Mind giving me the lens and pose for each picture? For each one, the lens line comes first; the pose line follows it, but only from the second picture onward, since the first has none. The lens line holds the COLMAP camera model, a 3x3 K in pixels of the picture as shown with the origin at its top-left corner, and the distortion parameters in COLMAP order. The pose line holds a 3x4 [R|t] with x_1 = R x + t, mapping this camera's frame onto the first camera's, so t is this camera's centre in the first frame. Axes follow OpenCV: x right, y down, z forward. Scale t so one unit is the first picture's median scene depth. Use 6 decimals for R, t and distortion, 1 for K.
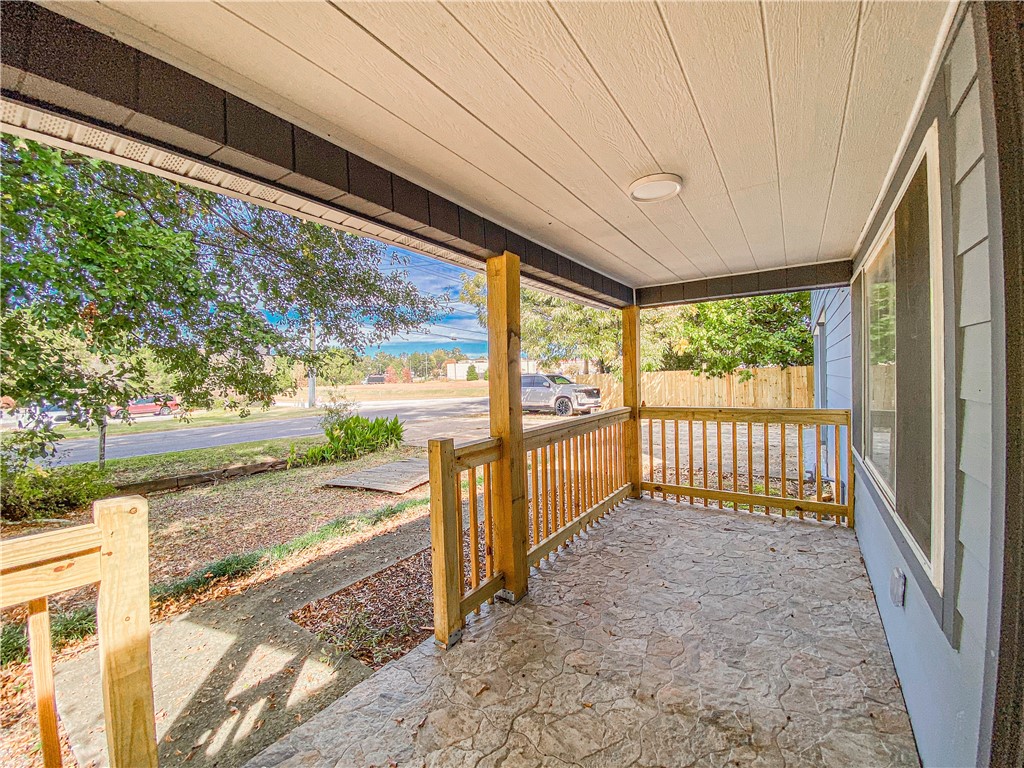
lens RADIAL K [[424.0, 0, 509.7], [0, 424.0, 383.8], [0, 0, 1]] dist [-0.007964, -0.001117]
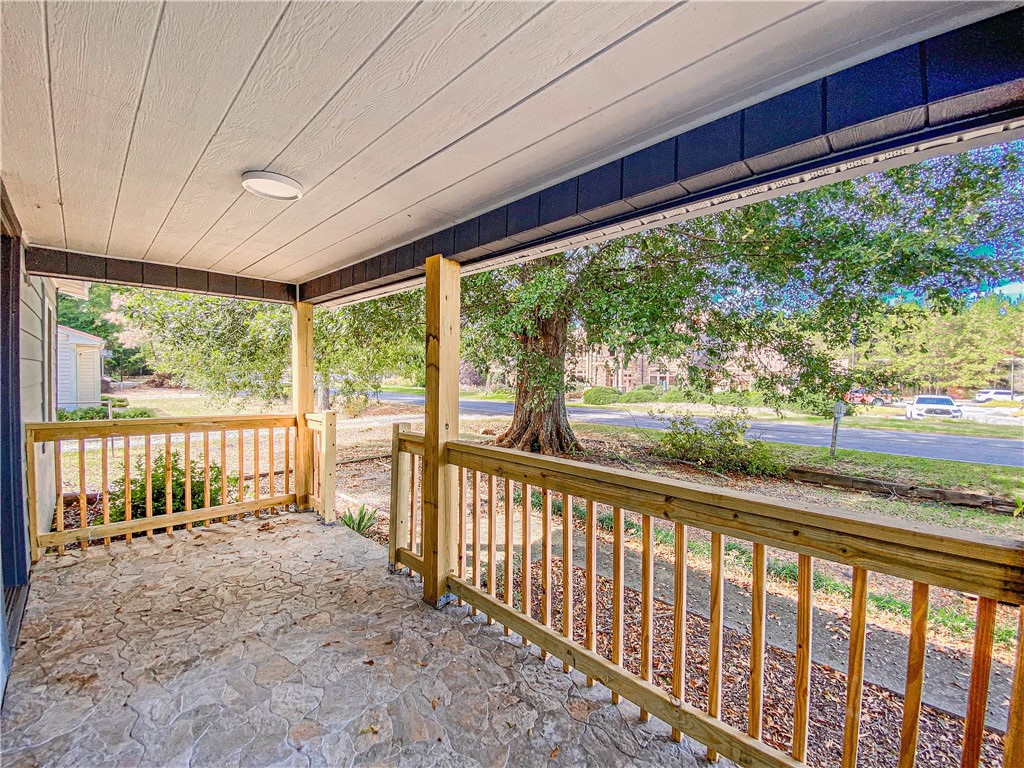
lens RADIAL K [[424.0, 0, 509.4], [0, 424.0, 384.5], [0, 0, 1]] dist [-0.007964, -0.001117]
pose [[-0.183825, 0.044547, -0.981949, 0.668778], [-0.023990, 0.998472, 0.049788, -0.043861], [0.982666, 0.032709, -0.182475, 0.956259]]
